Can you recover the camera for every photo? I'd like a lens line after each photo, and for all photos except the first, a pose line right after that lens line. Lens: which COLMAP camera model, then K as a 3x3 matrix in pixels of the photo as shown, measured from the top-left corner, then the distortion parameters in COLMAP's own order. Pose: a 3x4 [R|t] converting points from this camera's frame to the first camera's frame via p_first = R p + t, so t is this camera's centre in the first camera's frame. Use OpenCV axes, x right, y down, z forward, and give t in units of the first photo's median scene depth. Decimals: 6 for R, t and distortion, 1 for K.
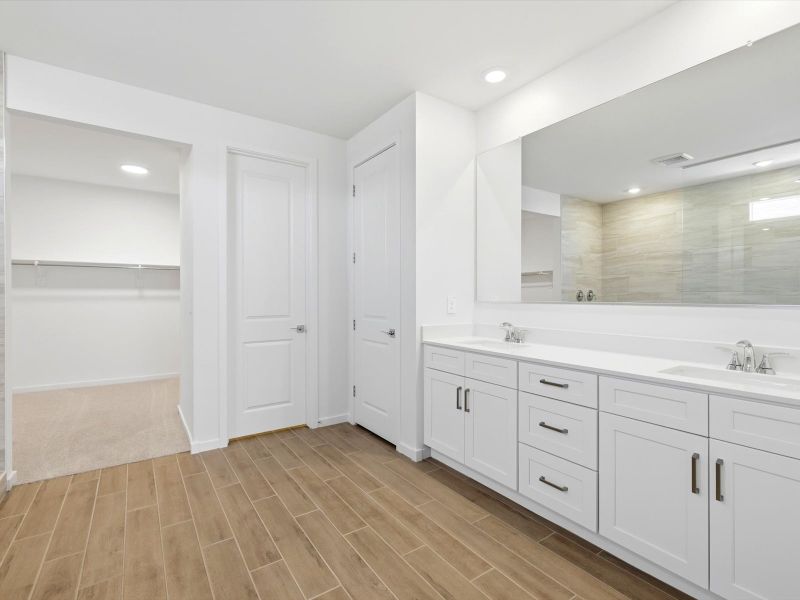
lens RADIAL K [[384.3, 0, 397.1], [0, 384.3, 299.3], [0, 0, 1]] dist [-0.002557, -0.000110]
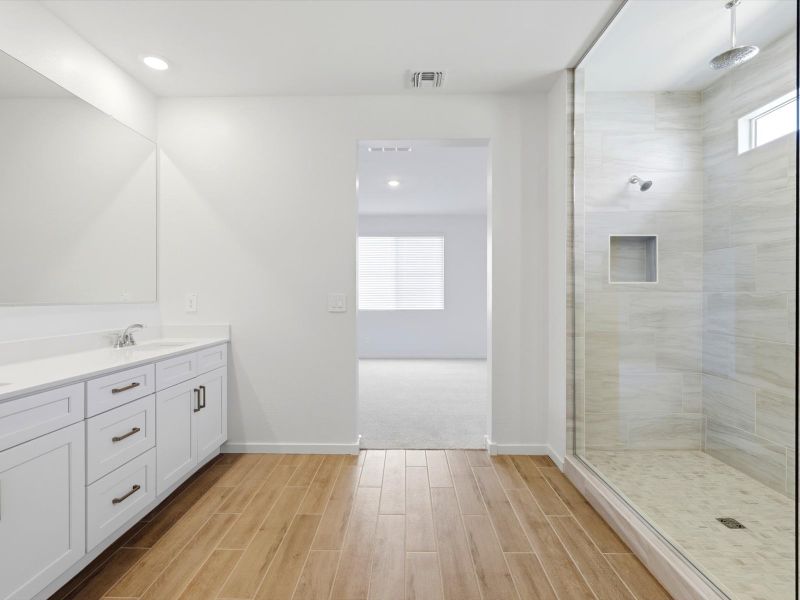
lens RADIAL K [[384.3, 0, 398.7], [0, 384.3, 298.7], [0, 0, 1]] dist [-0.002557, -0.000110]
pose [[-0.817288, 0.003014, 0.576222, -0.472054], [0.009998, 0.999910, 0.008950, -0.001048], [-0.576143, 0.013076, -0.817244, 0.946876]]
